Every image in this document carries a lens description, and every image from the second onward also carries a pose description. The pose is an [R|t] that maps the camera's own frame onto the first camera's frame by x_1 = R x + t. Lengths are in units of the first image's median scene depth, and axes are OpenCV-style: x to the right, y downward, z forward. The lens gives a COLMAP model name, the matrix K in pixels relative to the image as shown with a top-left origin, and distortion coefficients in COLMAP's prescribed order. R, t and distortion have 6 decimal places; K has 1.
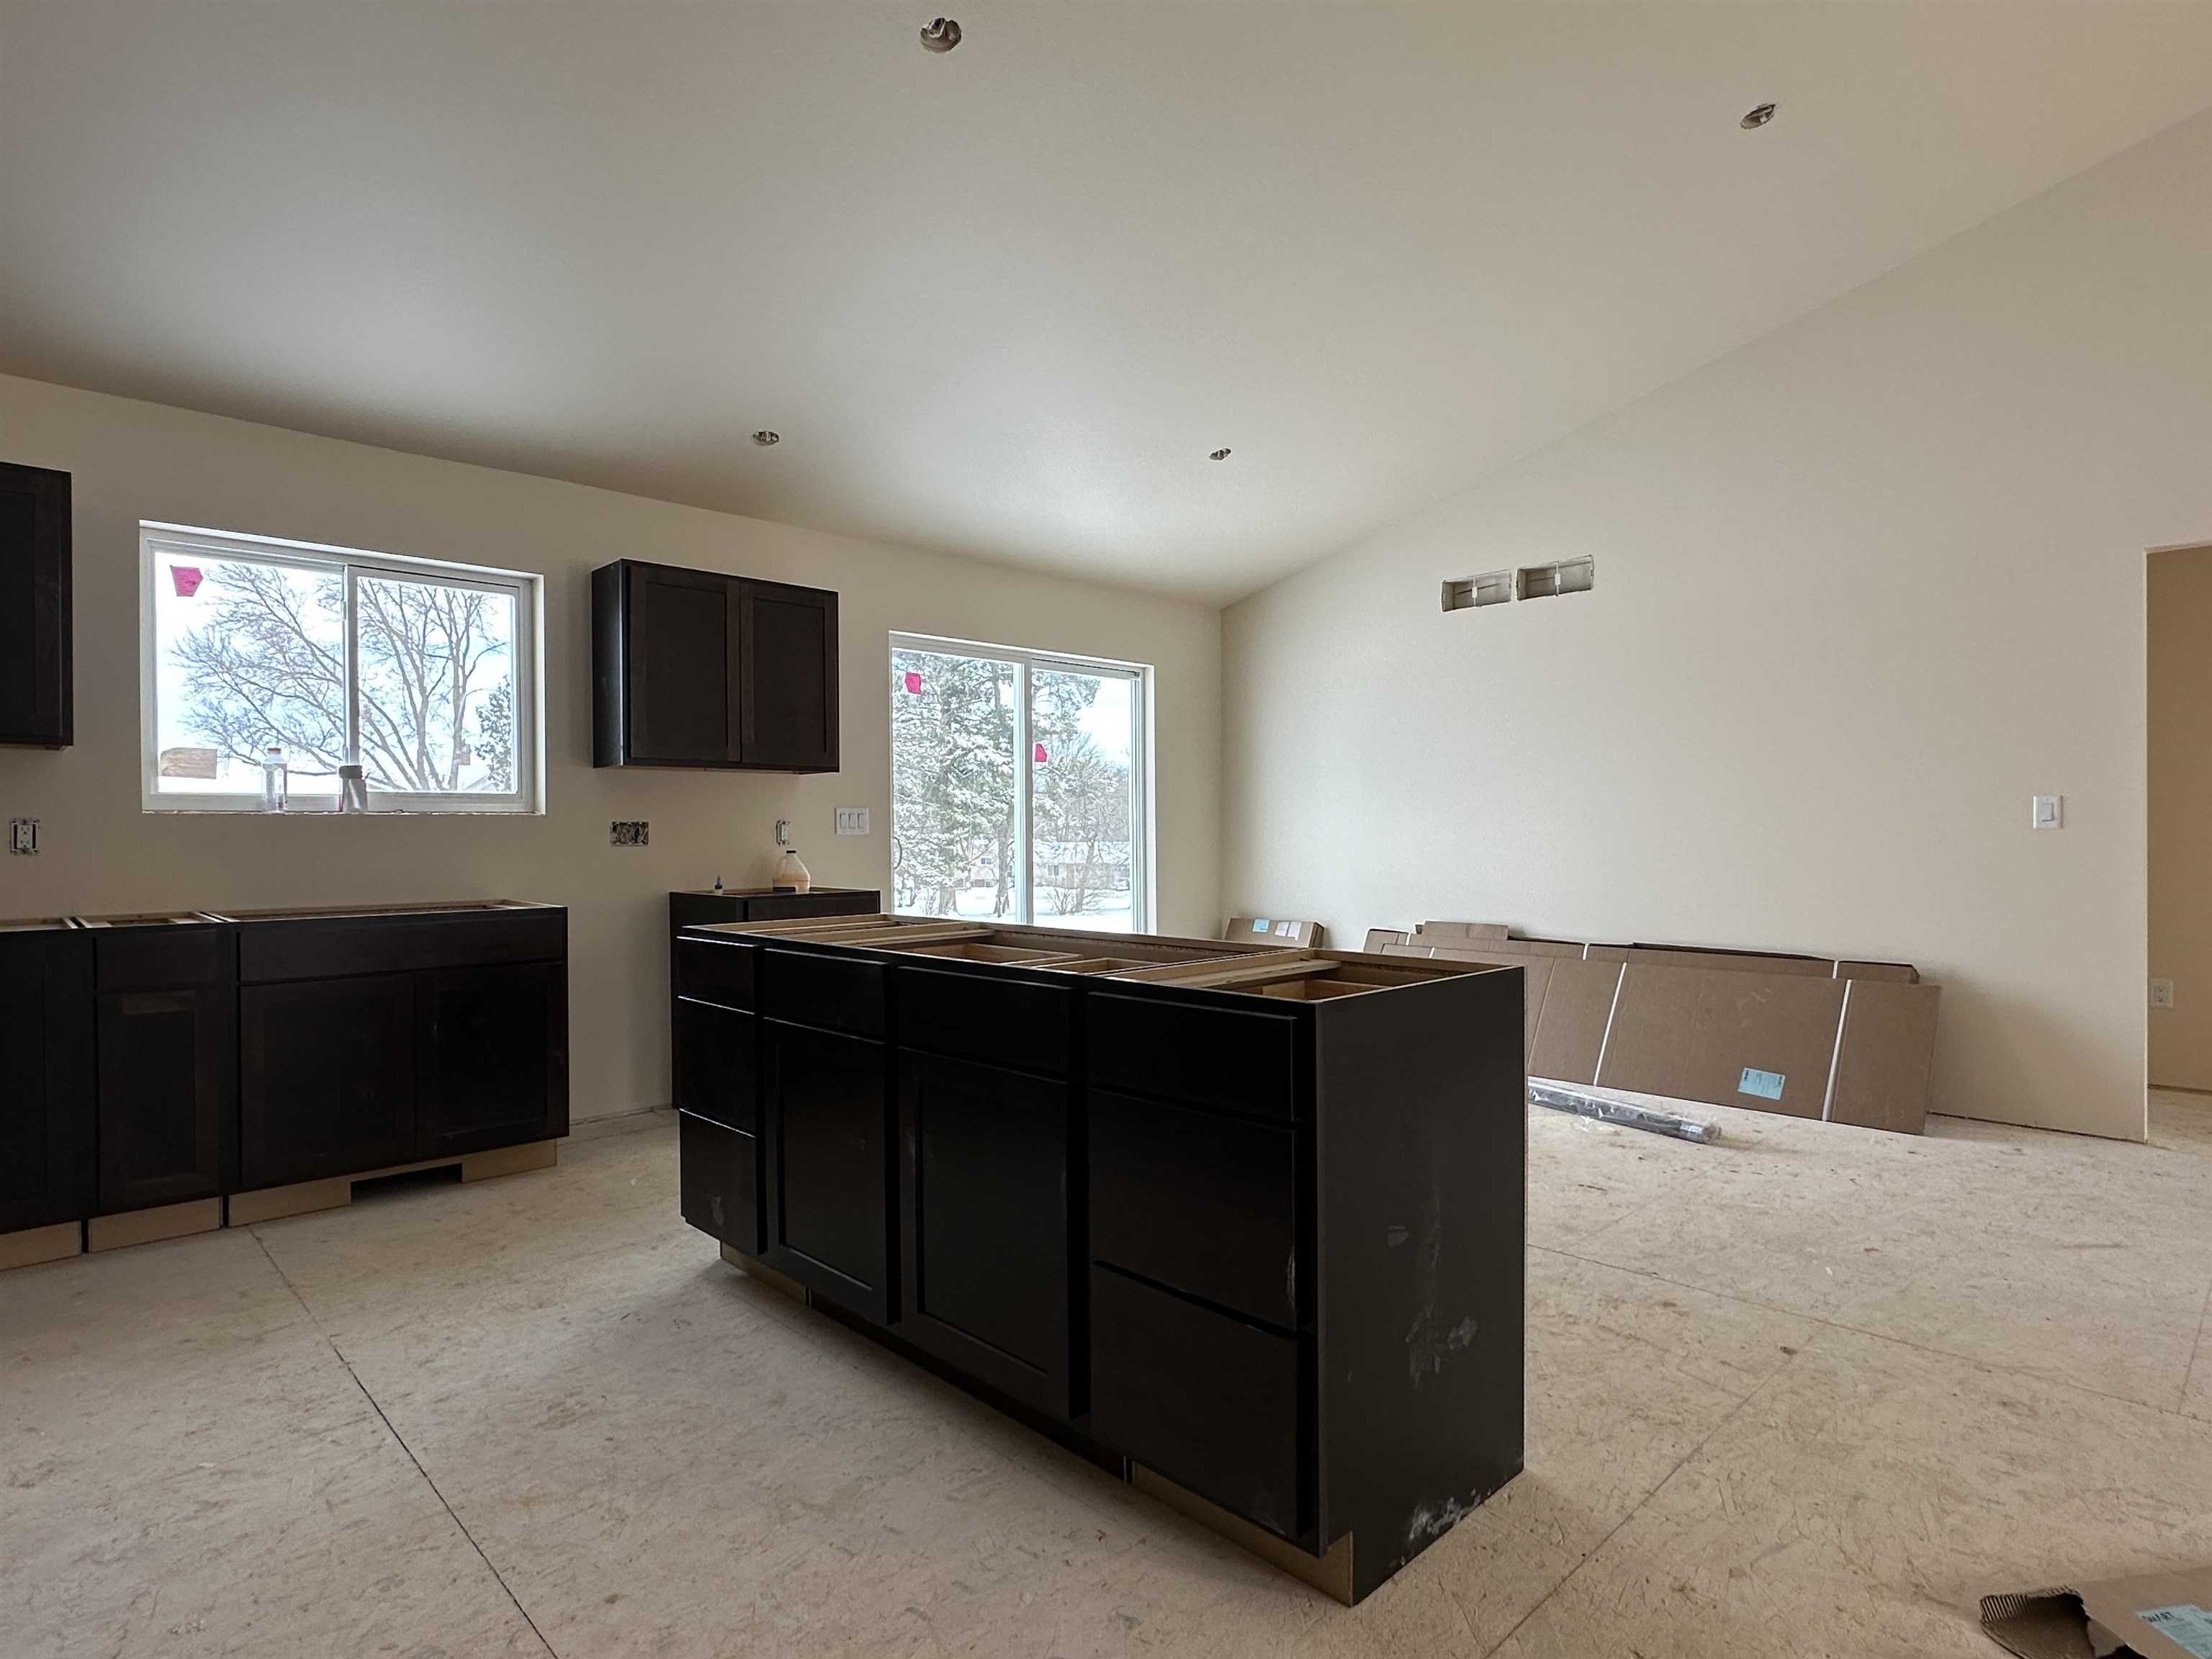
lens RADIAL K [[1178.6, 0, 1106.7], [0, 1178.6, 839.4], [0, 0, 1]] dist [-0.003444, 0.001121]
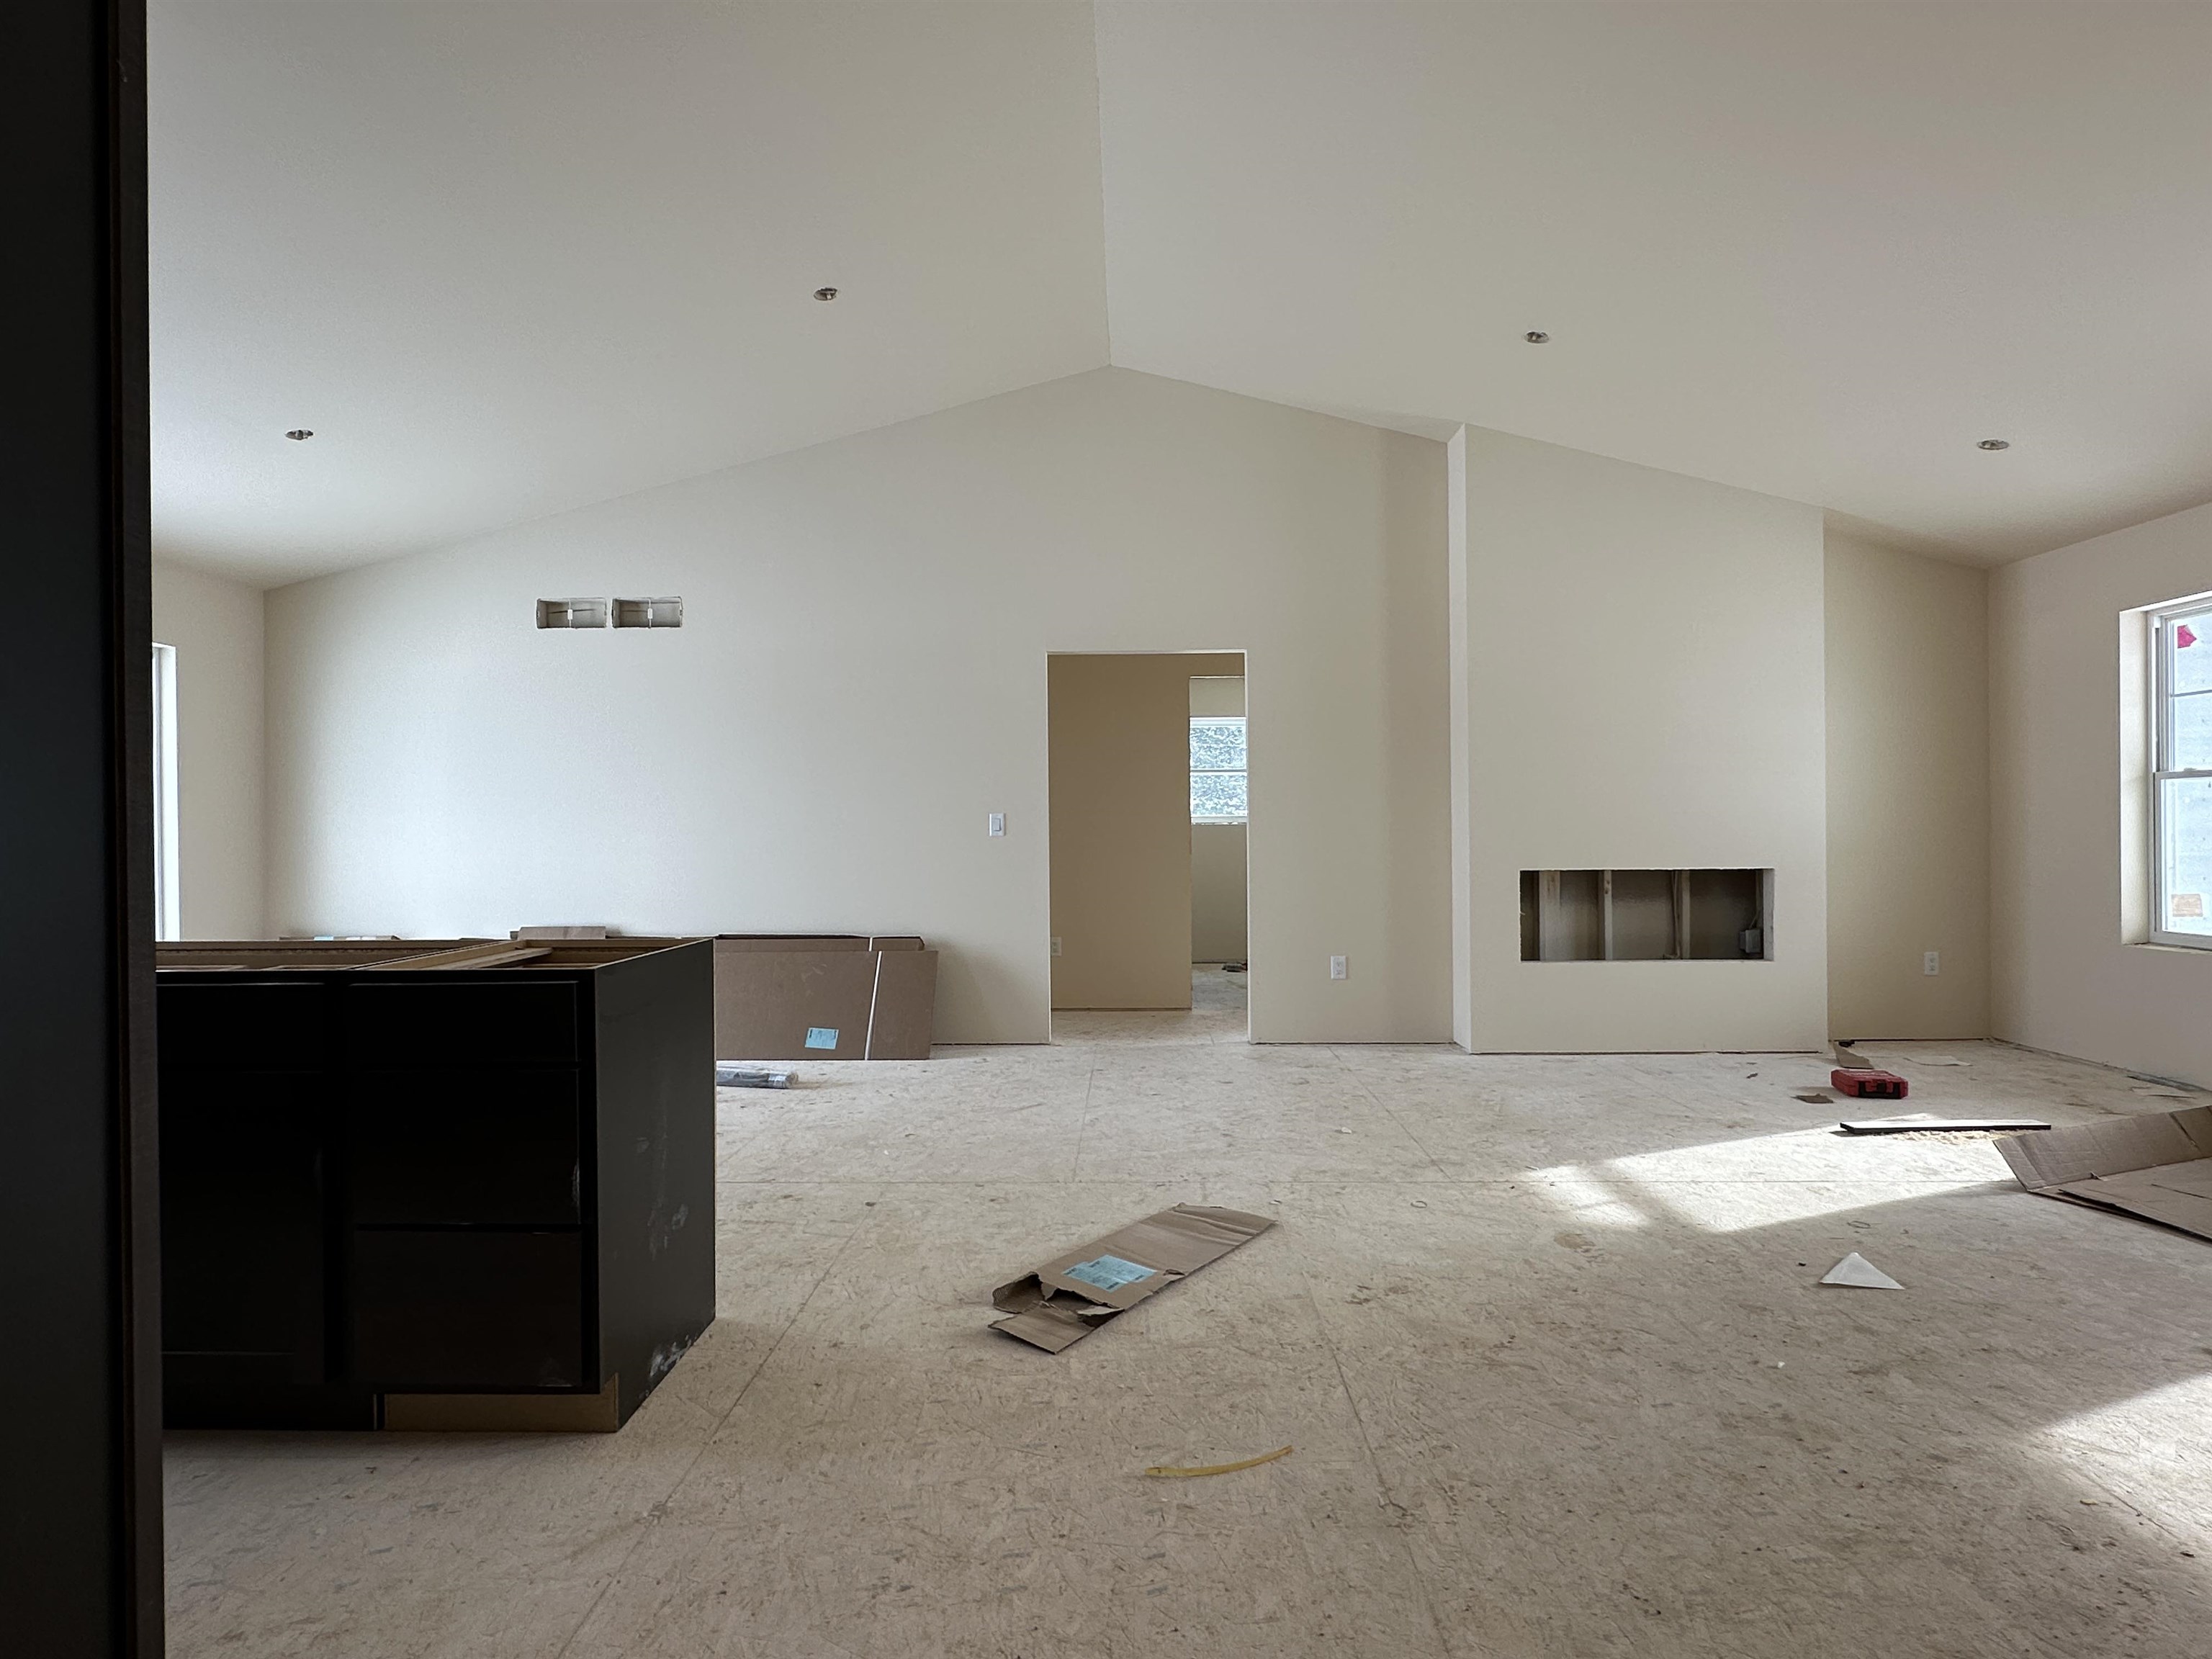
lens RADIAL K [[1178.6, 0, 1110.2], [0, 1178.6, 835.3], [0, 0, 1]] dist [-0.003444, 0.001121]
pose [[0.707132, -0.000743, 0.707081, -0.220694], [0.008647, 0.999934, -0.007598, 0.003249], [-0.707029, 0.011487, 0.707092, -0.214288]]
